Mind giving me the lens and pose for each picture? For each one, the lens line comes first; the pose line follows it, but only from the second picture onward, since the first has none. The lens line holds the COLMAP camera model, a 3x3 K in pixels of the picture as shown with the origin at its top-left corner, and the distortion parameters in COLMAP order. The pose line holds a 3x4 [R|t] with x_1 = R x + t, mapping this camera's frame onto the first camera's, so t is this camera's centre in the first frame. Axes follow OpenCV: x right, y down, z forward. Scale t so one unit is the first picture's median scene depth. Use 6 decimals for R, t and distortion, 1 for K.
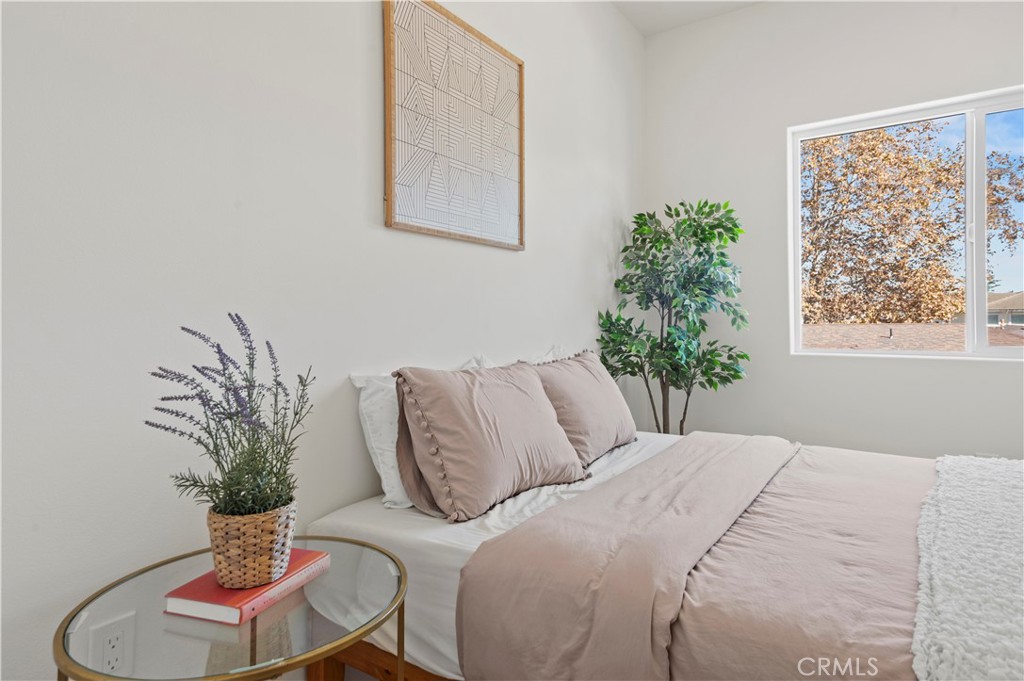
lens RADIAL K [[610.6, 0, 509.9], [0, 610.6, 315.0], [0, 0, 1]] dist [0.034590, 0.001245]
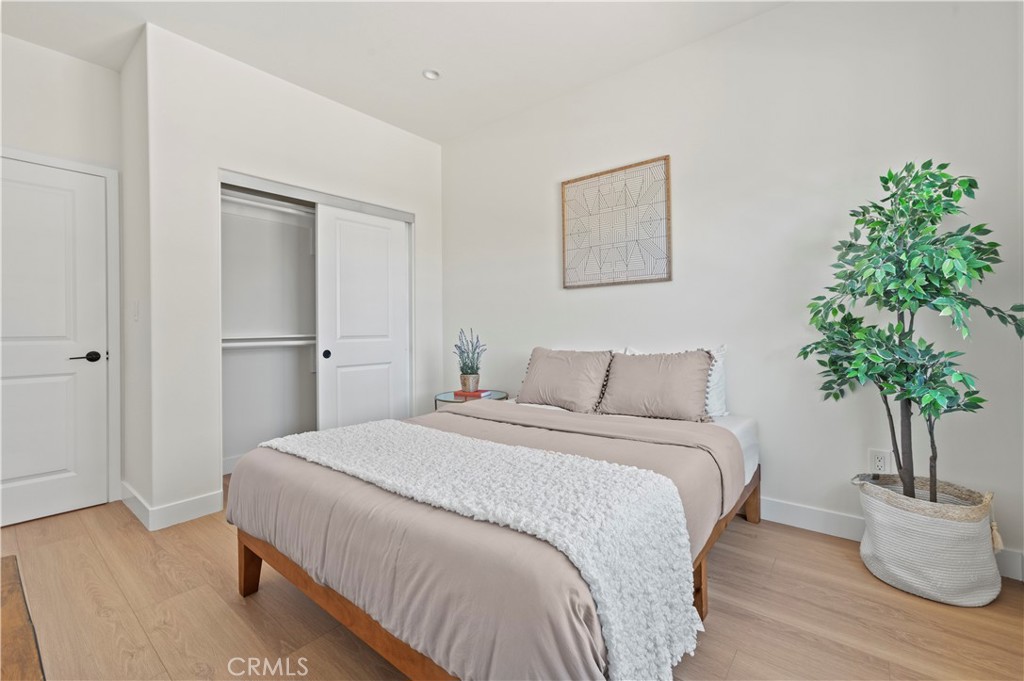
lens RADIAL K [[444.1, 0, 509.2], [0, 444.1, 327.8], [0, 0, 1]] dist [-0.002751, -0.000269]
pose [[-0.098477, 0.006336, -0.995119, 1.150790], [0.026394, 0.999645, 0.003752, -0.002879], [0.994789, -0.025896, -0.098609, 0.710762]]
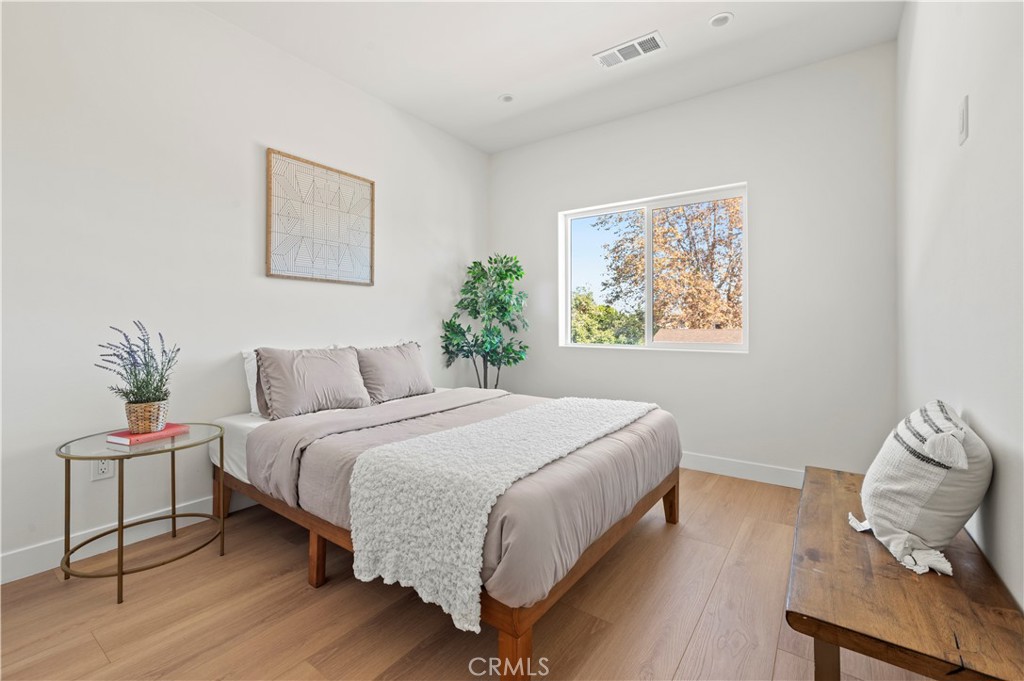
lens RADIAL K [[450.0, 0, 510.7], [0, 450.0, 320.6], [0, 0, 1]] dist [-0.020718, 0.016488]
pose [[0.999494, 0.009291, -0.030406, 0.468737], [-0.009231, 0.999955, 0.002091, -0.009475], [0.030424, -0.001810, 0.999535, -0.309054]]
